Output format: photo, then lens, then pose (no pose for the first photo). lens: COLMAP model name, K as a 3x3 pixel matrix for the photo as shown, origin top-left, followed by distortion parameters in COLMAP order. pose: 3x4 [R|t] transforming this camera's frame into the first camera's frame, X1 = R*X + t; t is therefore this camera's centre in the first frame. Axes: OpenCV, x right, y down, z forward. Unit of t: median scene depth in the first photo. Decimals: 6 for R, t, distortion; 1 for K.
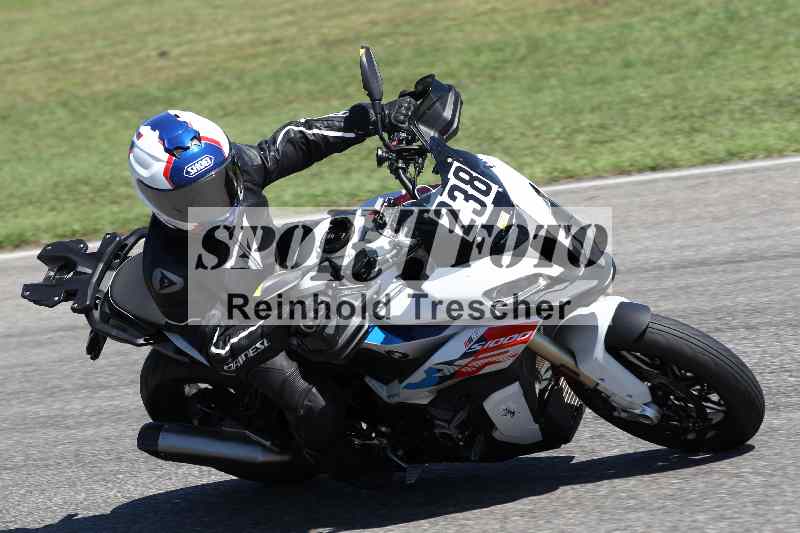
lens RADIAL K [[5934.0, 0, 419.5], [0, 5934.0, 297.4], [0, 0, 1]] dist [2.973396, 0.000000]
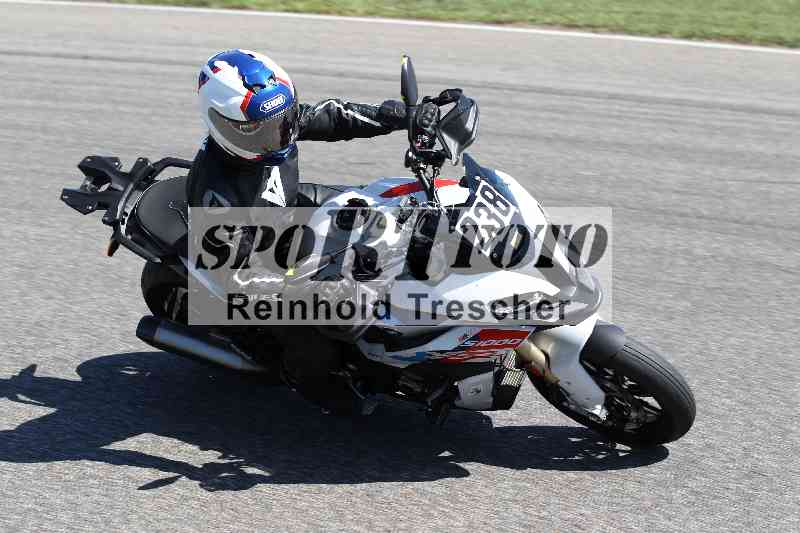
lens RADIAL K [[2324.3, 0, 401.7], [0, 2324.3, 268.5], [0, 0, 1]] dist [0.111566, 0.000000]
pose [[0.978601, 0.151926, 0.138774, -0.065312], [-0.168079, 0.979253, 0.113196, -0.052510], [-0.118697, -0.134098, 0.983834, 0.567546]]
